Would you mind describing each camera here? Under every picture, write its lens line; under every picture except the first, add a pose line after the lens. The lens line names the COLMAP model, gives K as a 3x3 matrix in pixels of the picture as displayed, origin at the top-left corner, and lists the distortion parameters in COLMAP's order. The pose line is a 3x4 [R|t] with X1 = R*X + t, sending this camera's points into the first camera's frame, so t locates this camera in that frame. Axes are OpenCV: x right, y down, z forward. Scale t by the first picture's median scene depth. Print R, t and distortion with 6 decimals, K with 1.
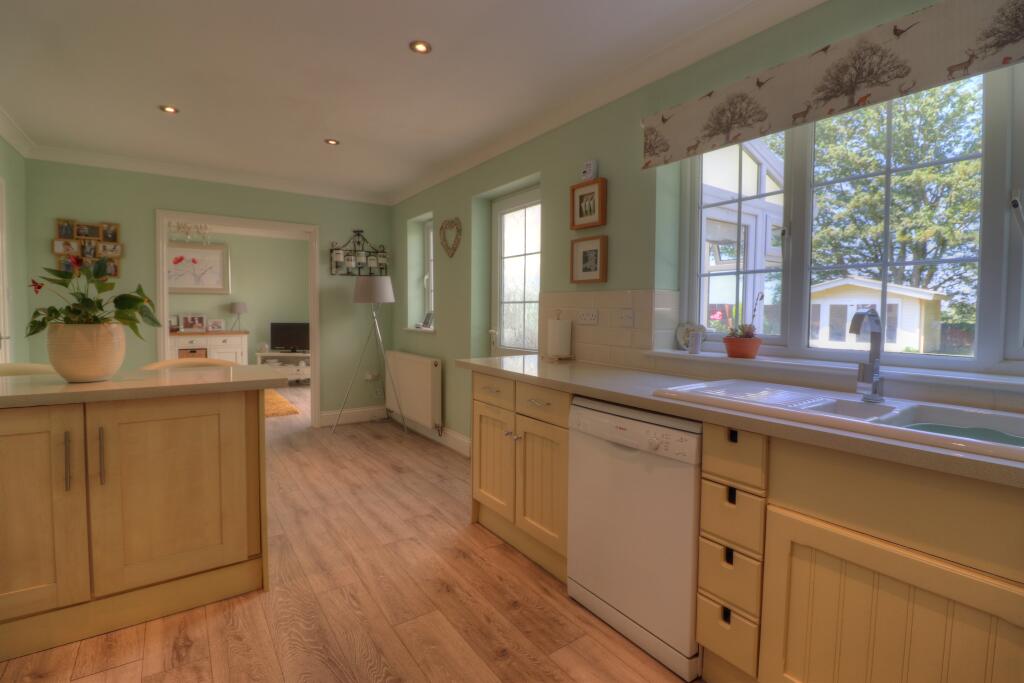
lens RADIAL K [[474.9, 0, 516.1], [0, 474.9, 331.2], [0, 0, 1]] dist [-0.005707, -0.009498]
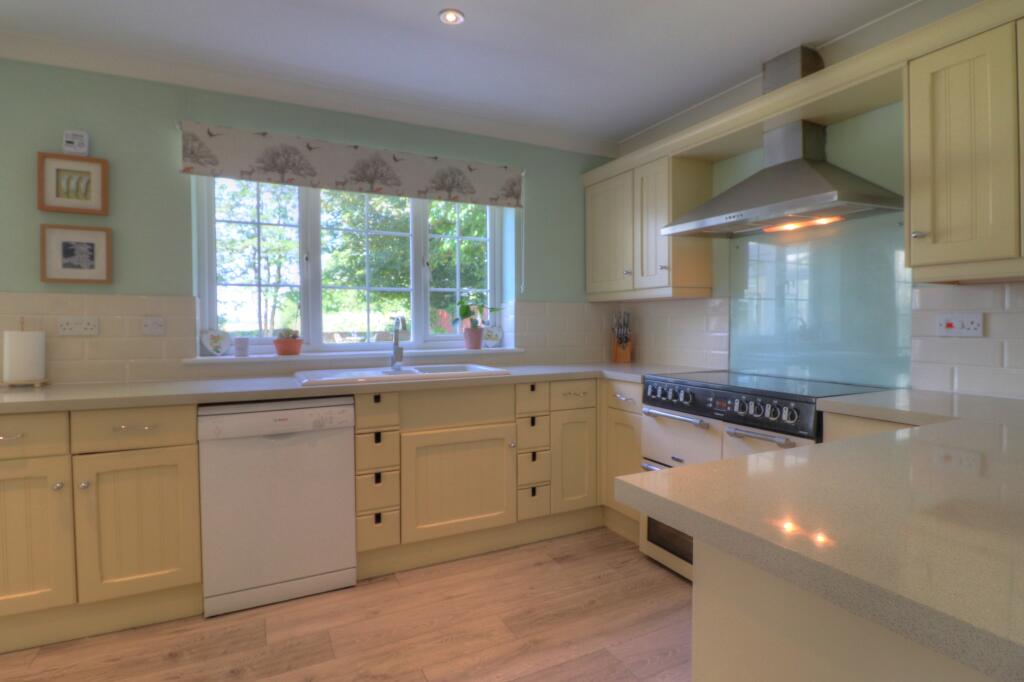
lens RADIAL K [[528.5, 0, 517.8], [0, 528.5, 331.4], [0, 0, 1]] dist [-0.006447, -0.006829]
pose [[0.148621, -0.027107, 0.988523, -0.587405], [0.046391, 0.998715, 0.020412, -0.005109], [-0.987805, 0.042825, 0.149688, 0.144100]]
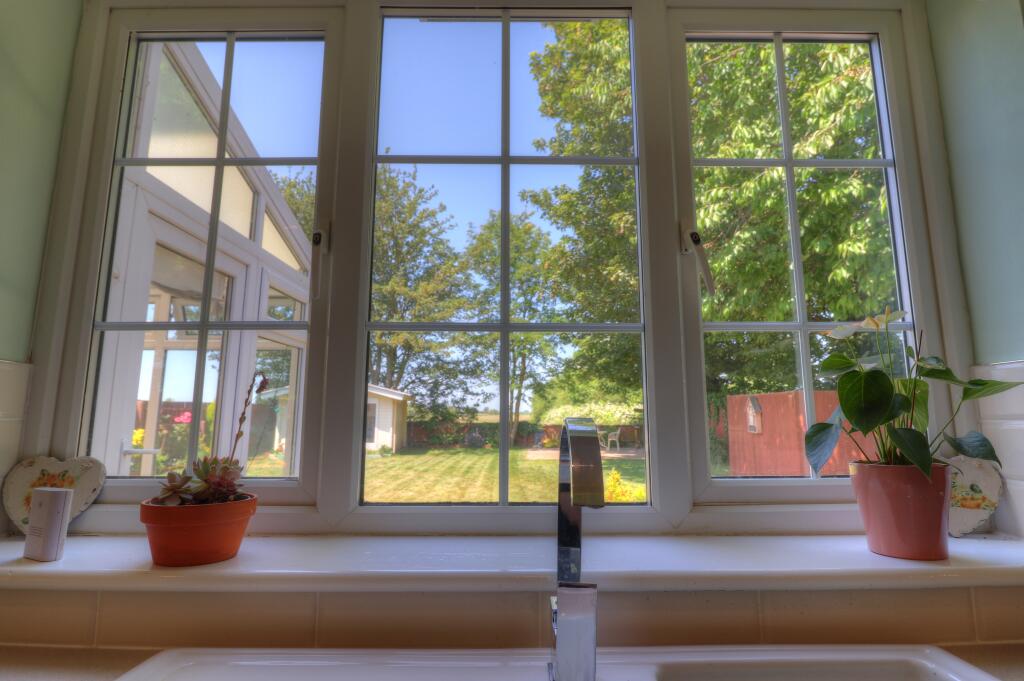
lens RADIAL K [[521.8, 0, 515.9], [0, 521.8, 333.7], [0, 0, 1]] dist [-0.006555, -0.000559]
pose [[0.575962, 0.116086, 0.809192, 0.207581], [0.038142, 0.984972, -0.168452, -0.023937], [-0.816586, 0.127886, 0.562878, 0.422199]]
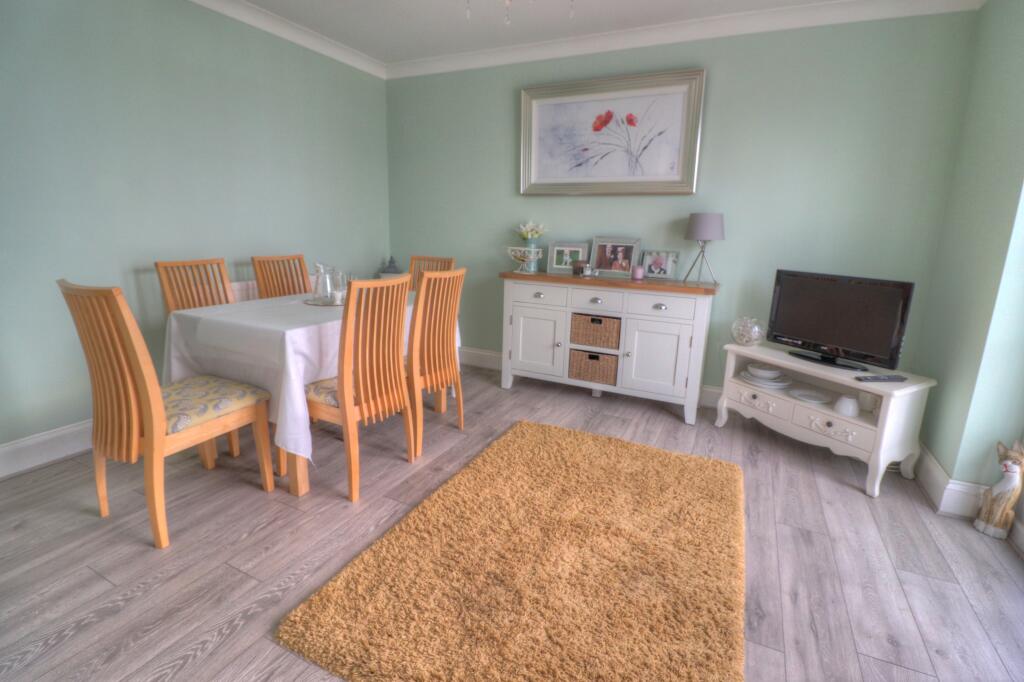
lens RADIAL K [[474.9, 0, 512.6], [0, 474.9, 333.5], [0, 0, 1]] dist [-0.005707, -0.009498]
pose [[0.473696, 0.197617, -0.858230, -0.759216], [-0.064371, 0.979662, 0.190049, -0.067859], [0.878333, -0.034780, 0.476783, 1.680228]]
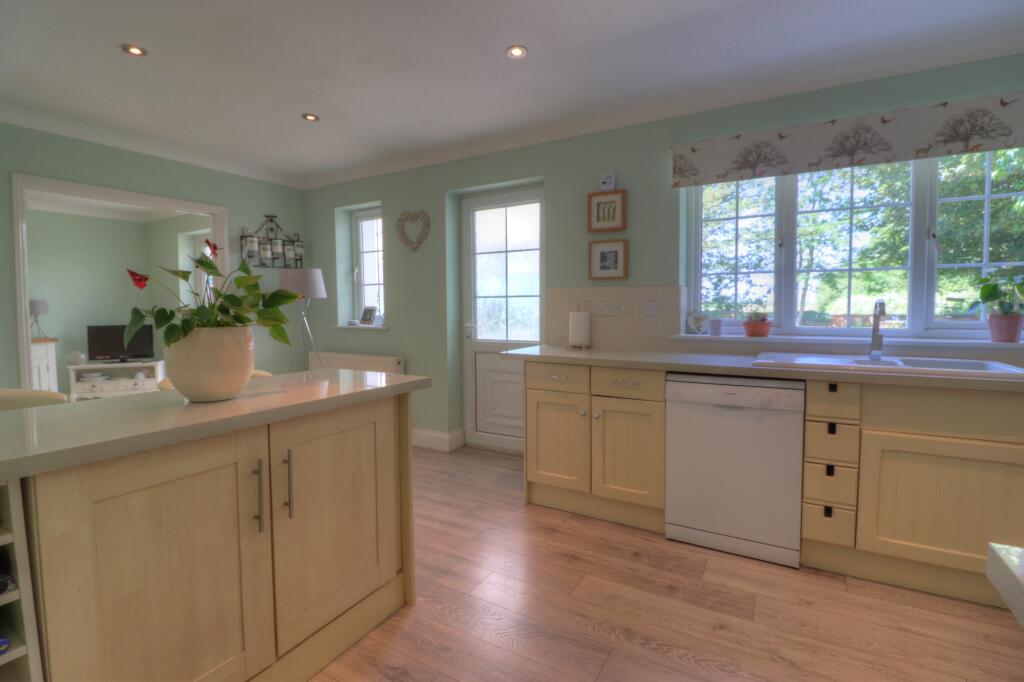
lens RADIAL K [[474.9, 0, 515.1], [0, 474.9, 331.6], [0, 0, 1]] dist [-0.005707, -0.009498]
pose [[0.910478, -0.036386, 0.411953, -0.517113], [0.031223, 0.999327, 0.019258, -0.004355], [-0.412376, -0.004672, 0.911002, 0.041421]]
